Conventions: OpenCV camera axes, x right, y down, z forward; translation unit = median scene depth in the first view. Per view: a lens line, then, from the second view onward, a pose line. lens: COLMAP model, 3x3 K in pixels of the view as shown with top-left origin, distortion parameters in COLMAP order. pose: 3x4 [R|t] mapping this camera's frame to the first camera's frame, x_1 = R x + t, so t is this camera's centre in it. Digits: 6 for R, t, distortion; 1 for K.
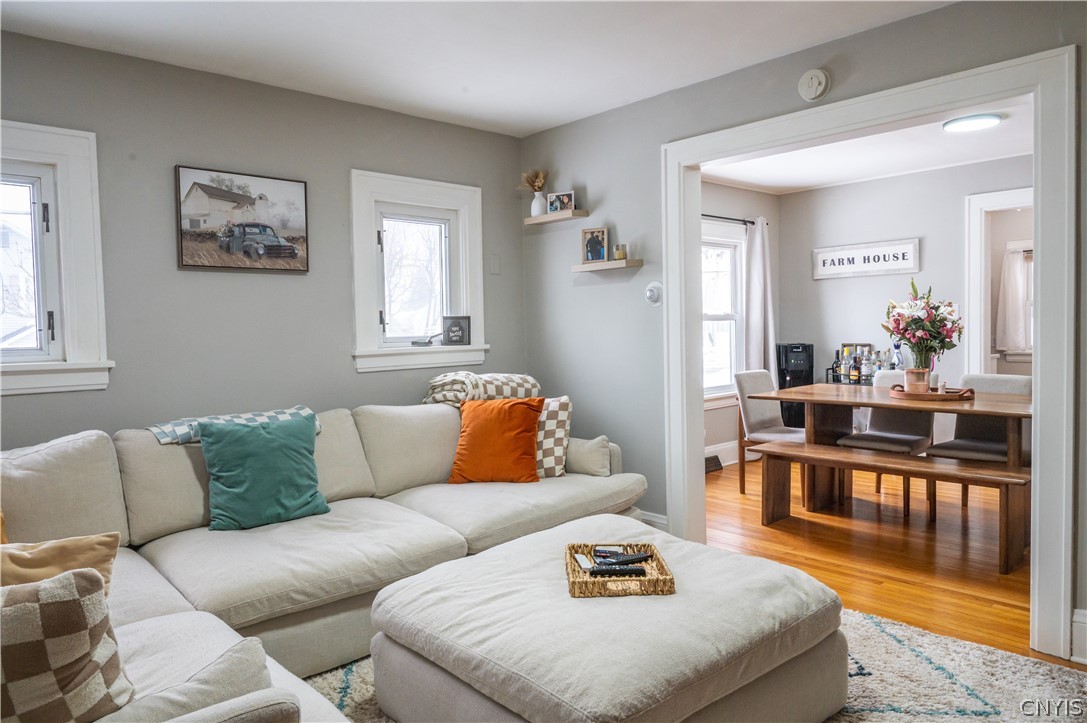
lens RADIAL K [[723.7, 0, 543.4], [0, 723.7, 357.8], [0, 0, 1]] dist [-0.009344, 0.002797]
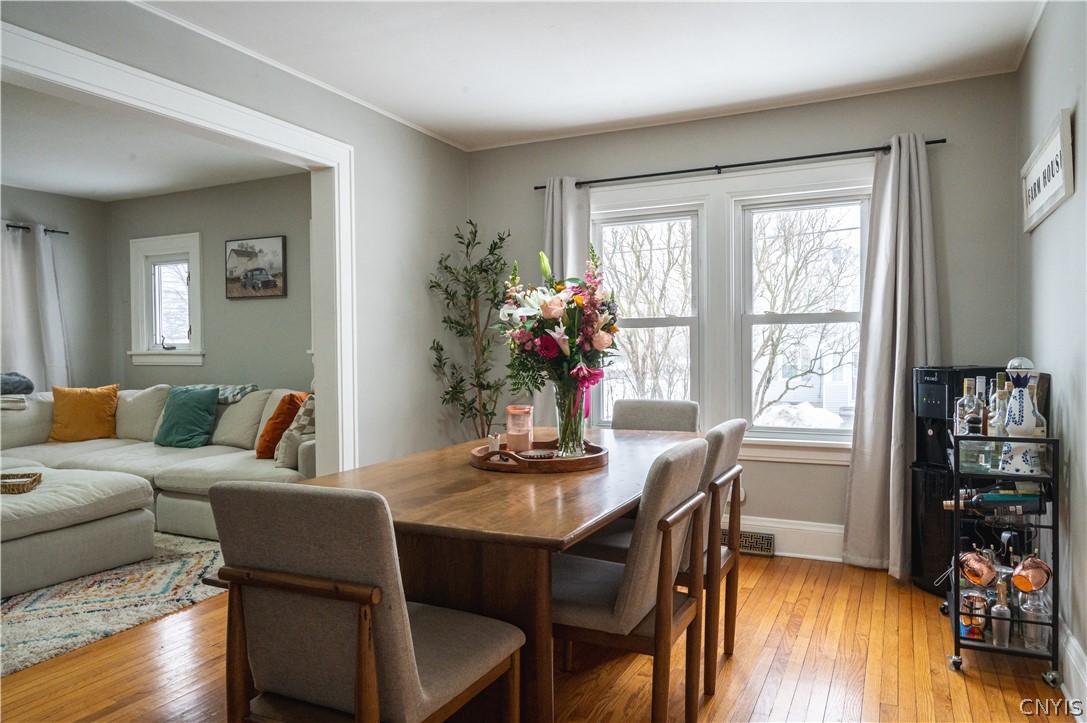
lens RADIAL K [[723.7, 0, 546.7], [0, 723.7, 359.8], [0, 0, 1]] dist [-0.009344, 0.002797]
pose [[0.375114, 0.032964, -0.926392, 1.335165], [-0.042352, 0.998933, 0.018396, -0.040799], [0.926011, 0.032334, 0.376110, 1.005830]]
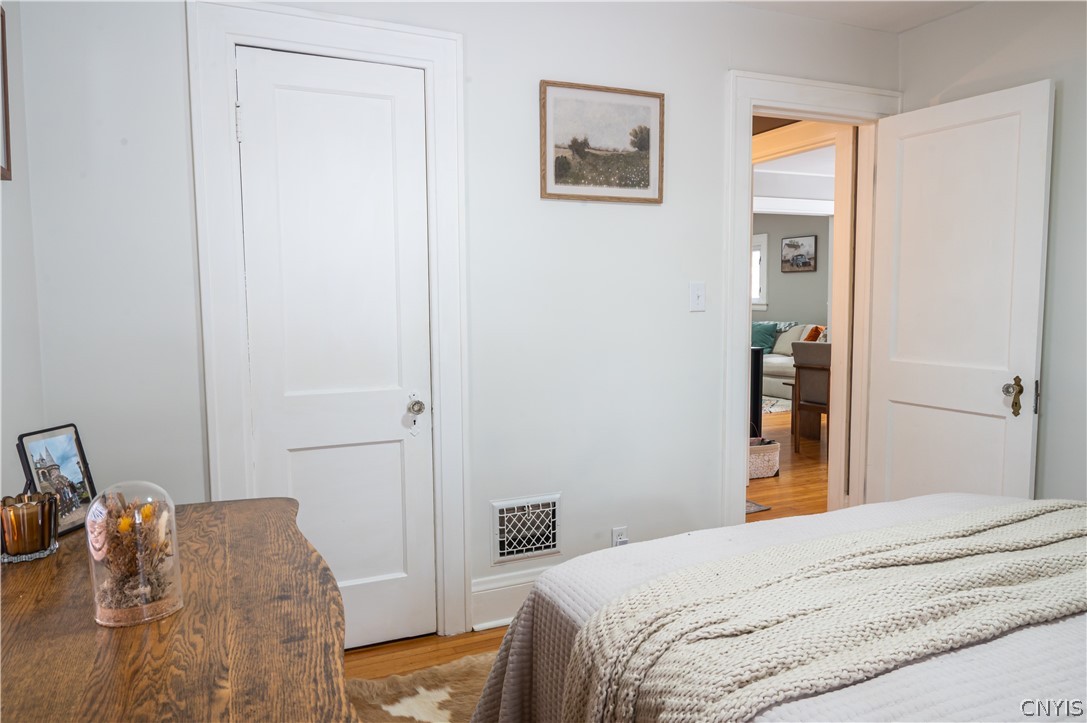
lens RADIAL K [[723.7, 0, 544.6], [0, 723.7, 359.6], [0, 0, 1]] dist [-0.009344, 0.002797]
pose [[-0.316545, 0.106552, -0.942574, 2.563245], [-0.026674, 0.992278, 0.121129, -0.097271], [0.948202, 0.063484, -0.311259, 0.967714]]
